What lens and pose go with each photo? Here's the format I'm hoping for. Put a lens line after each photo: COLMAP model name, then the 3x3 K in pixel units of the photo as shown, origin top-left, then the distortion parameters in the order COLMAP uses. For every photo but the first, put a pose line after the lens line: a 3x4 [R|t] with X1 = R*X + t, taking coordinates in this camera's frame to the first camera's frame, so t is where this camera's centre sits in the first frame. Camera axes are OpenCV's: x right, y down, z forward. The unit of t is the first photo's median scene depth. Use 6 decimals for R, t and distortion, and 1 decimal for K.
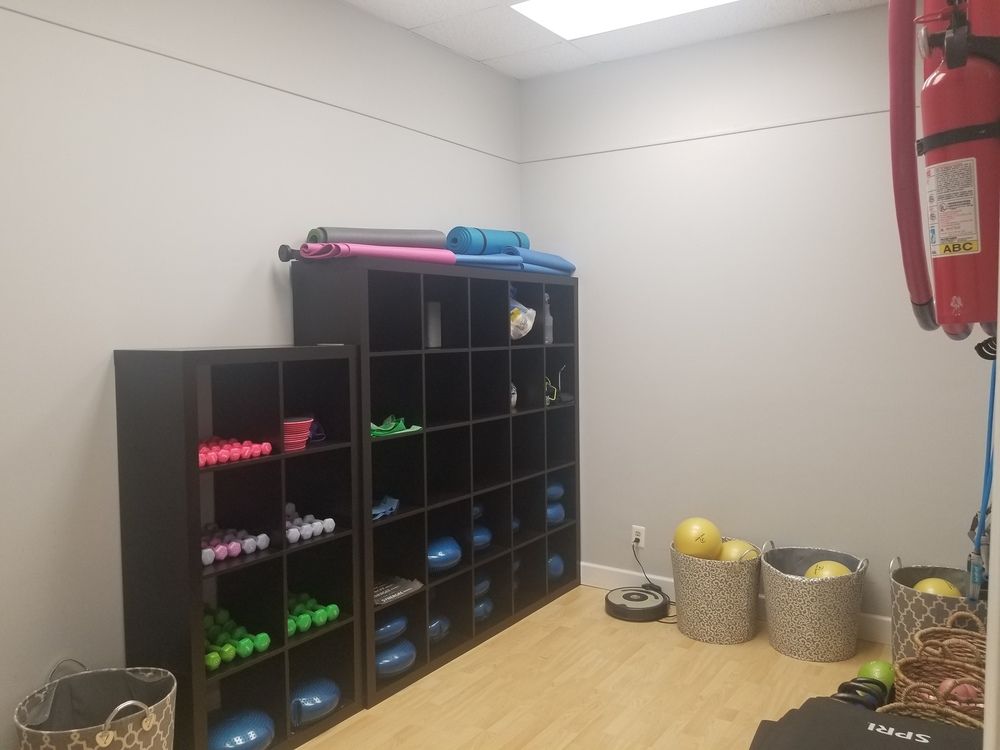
lens RADIAL K [[769.4, 0, 492.6], [0, 769.4, 371.4], [0, 0, 1]] dist [0.028980, -0.065090]
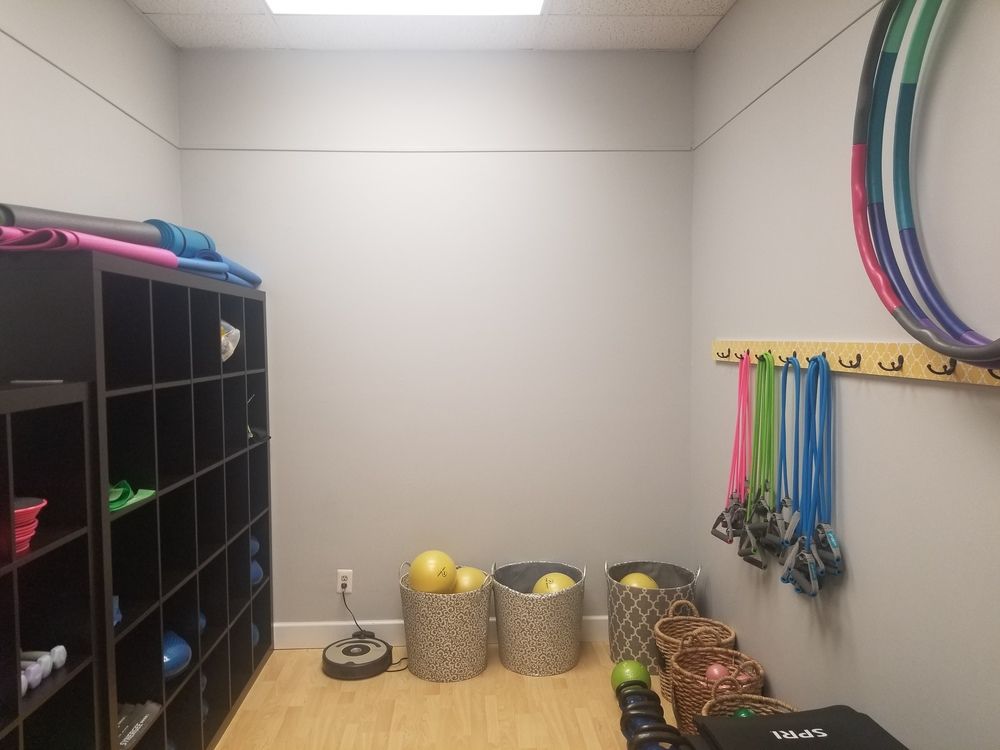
lens RADIAL K [[769.4, 0, 496.0], [0, 769.4, 370.5], [0, 0, 1]] dist [0.028980, -0.065090]
pose [[0.812932, -0.021757, 0.581952, -0.224300], [0.034646, 0.999339, -0.011035, -0.019141], [-0.581327, 0.029132, 0.813149, 0.189790]]
